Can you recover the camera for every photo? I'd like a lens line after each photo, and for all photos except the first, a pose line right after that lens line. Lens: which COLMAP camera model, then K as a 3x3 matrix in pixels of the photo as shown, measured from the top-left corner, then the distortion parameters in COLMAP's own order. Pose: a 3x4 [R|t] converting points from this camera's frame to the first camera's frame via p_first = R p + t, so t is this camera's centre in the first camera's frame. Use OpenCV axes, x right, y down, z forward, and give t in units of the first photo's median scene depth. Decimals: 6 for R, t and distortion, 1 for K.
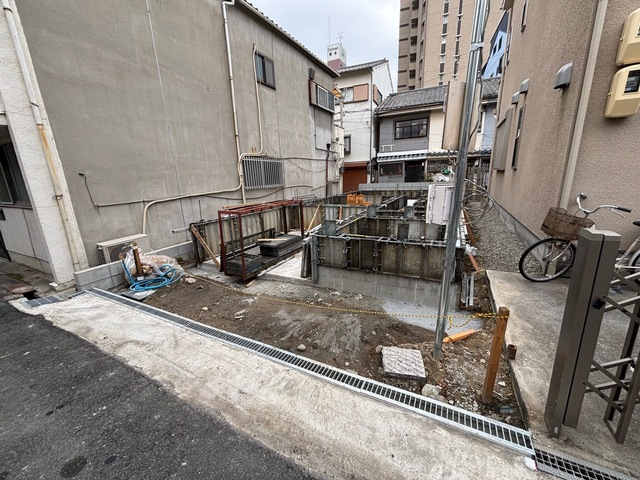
lens RADIAL K [[258.4, 0, 314.1], [0, 258.4, 237.7], [0, 0, 1]] dist [-0.009248, -0.000064]
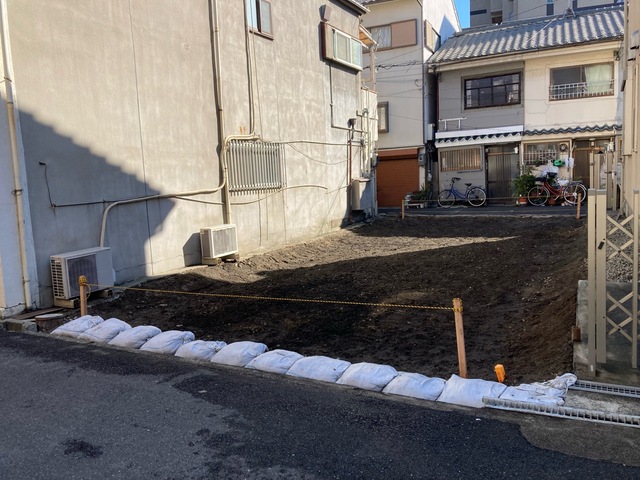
lens RADIAL K [[522.8, 0, 322.8], [0, 522.8, 239.3], [0, 0, 1]] dist [0.033457, -0.041466]
pose [[0.999909, -0.008802, 0.010181, -0.026678], [0.009902, 0.993469, -0.113669, 0.052671], [-0.009114, 0.113759, 0.993467, -0.173371]]
